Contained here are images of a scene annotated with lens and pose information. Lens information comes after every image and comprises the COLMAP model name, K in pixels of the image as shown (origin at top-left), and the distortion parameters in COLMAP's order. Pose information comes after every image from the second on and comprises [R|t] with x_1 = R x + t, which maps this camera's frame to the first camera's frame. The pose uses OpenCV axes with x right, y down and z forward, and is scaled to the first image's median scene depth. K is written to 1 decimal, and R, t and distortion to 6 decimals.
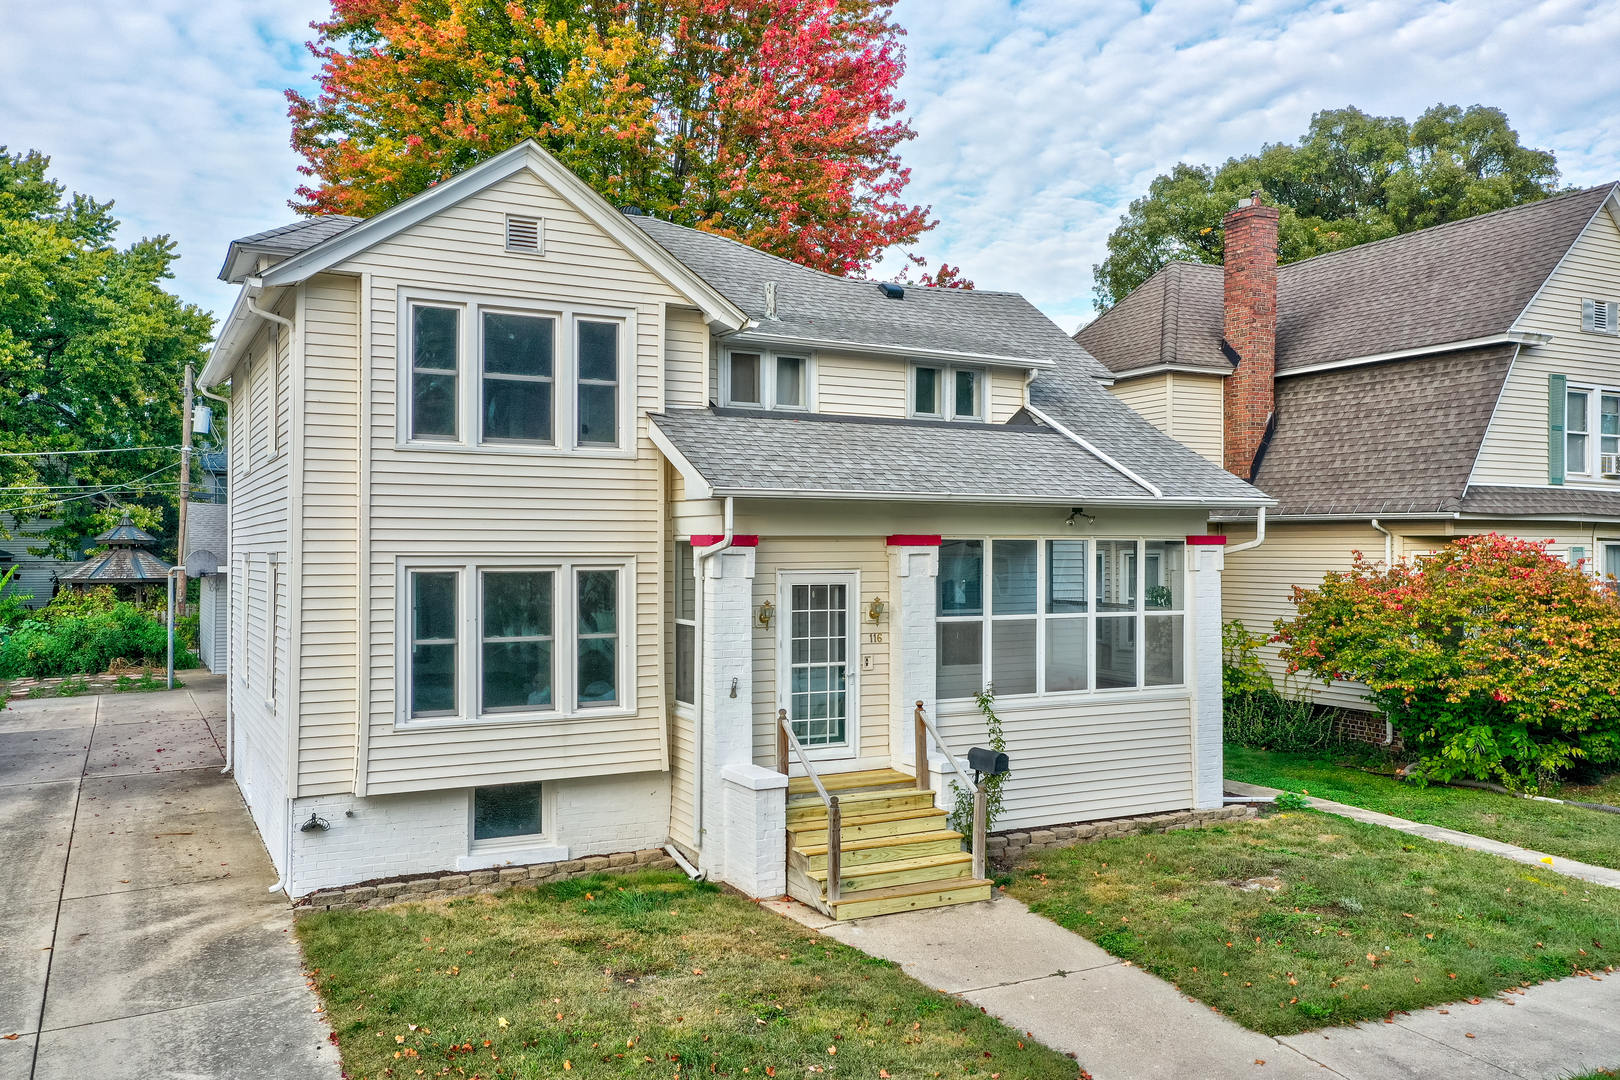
lens RADIAL K [[1298.4, 0, 814.6], [0, 1298.4, 535.7], [0, 0, 1]] dist [0.038556, 0.005733]
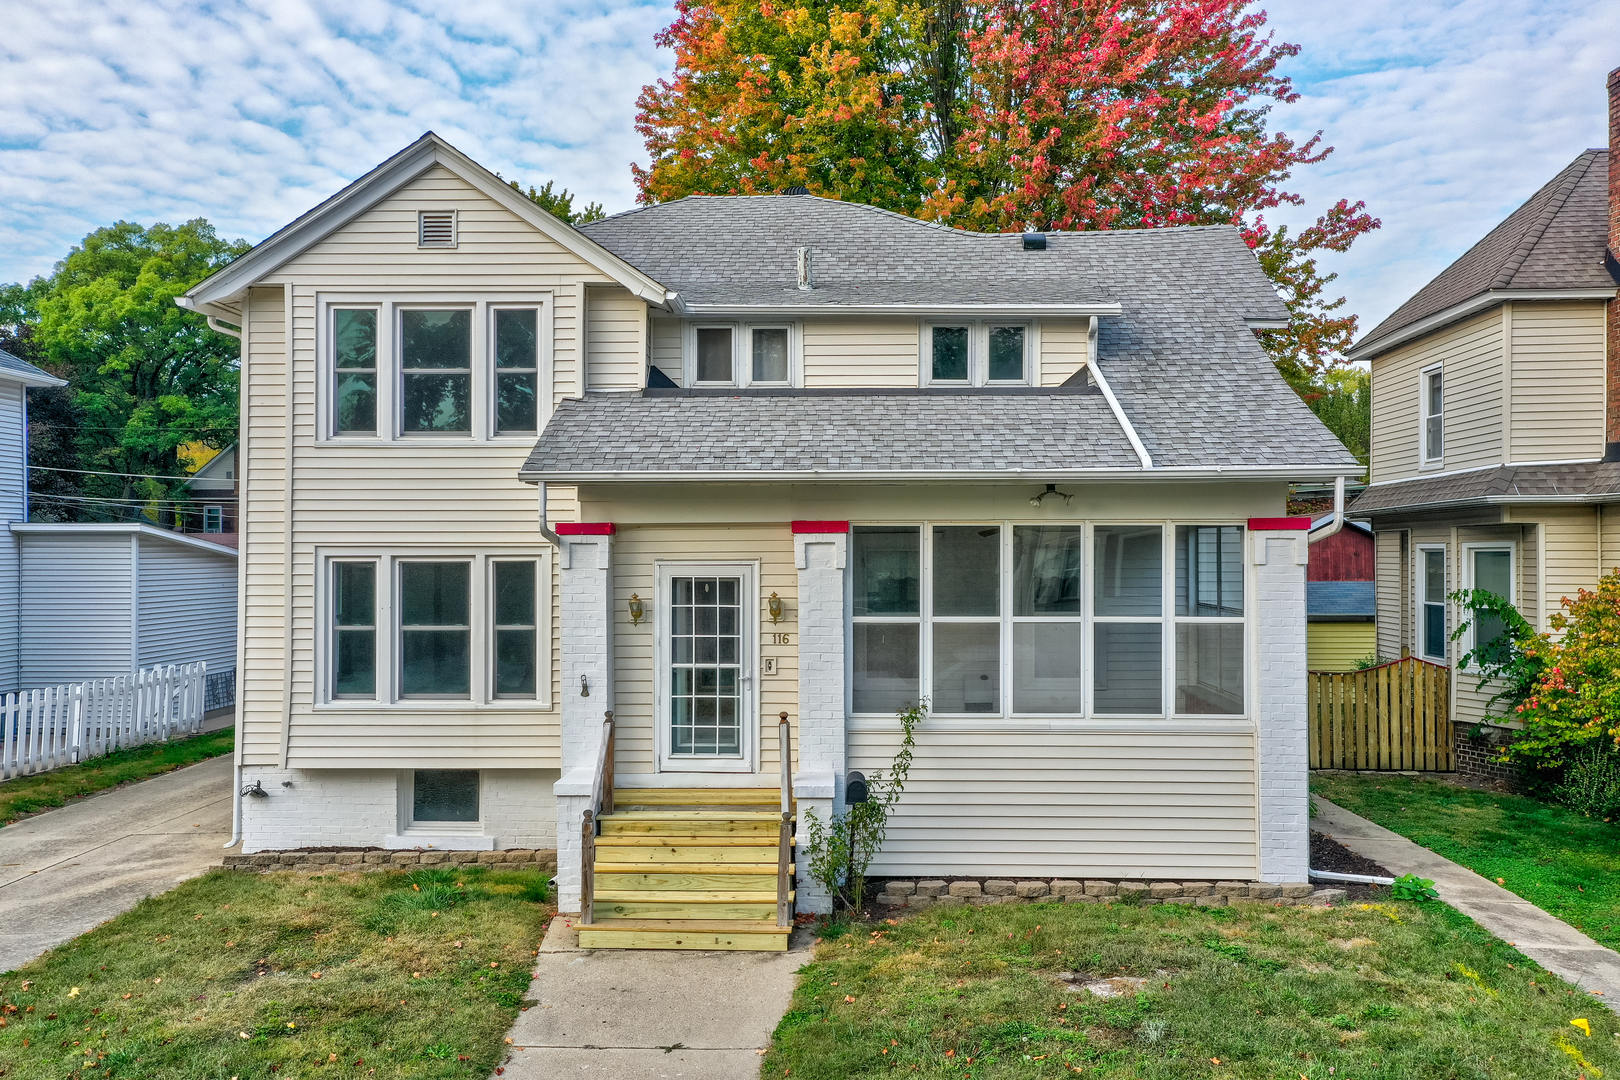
lens RADIAL K [[1297.0, 0, 814.9], [0, 1297.0, 548.0], [0, 0, 1]] dist [0.043725, 0.004058]
pose [[0.865150, -0.003927, -0.501498, 0.524163], [0.007324, 0.999962, 0.004806, 0.013527], [0.501460, -0.007831, 0.865146, 0.259521]]
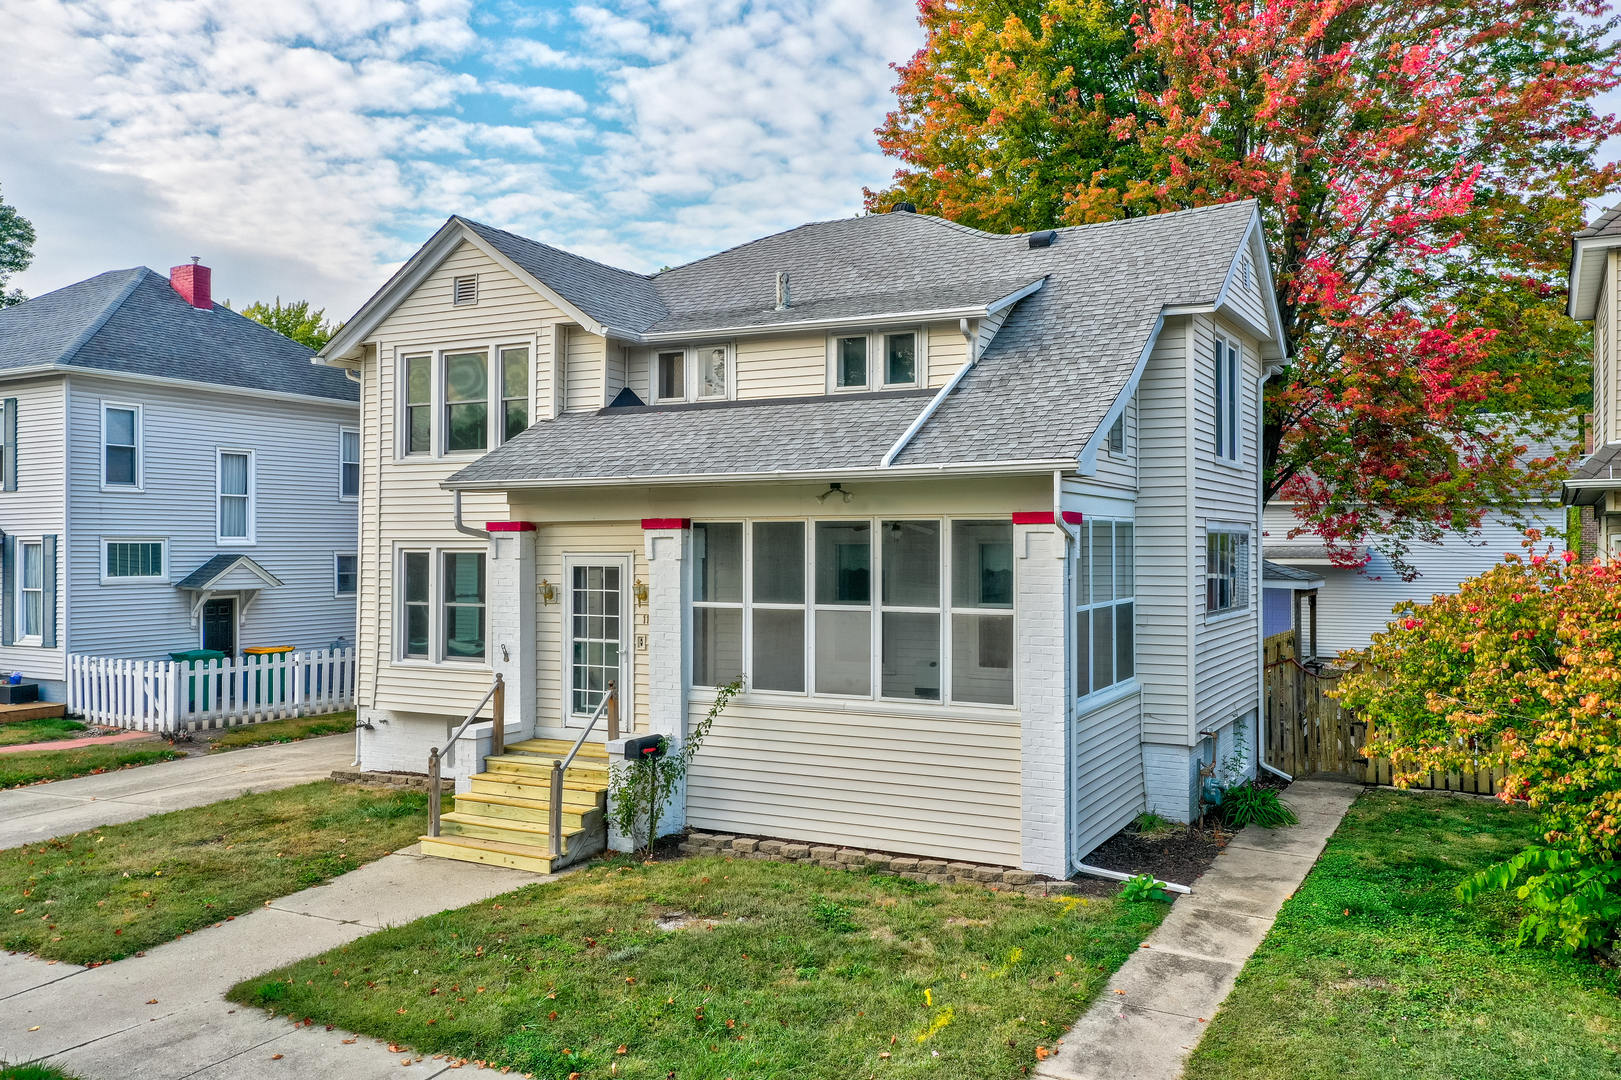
lens RADIAL K [[1299.2, 0, 815.1], [0, 1299.2, 535.7], [0, 0, 1]] dist [0.038556, 0.005733]
pose [[0.552211, -0.007523, -0.833671, 1.009181], [0.009525, 0.999951, -0.002714, 0.016944], [0.833650, -0.006442, 0.552255, 0.559020]]
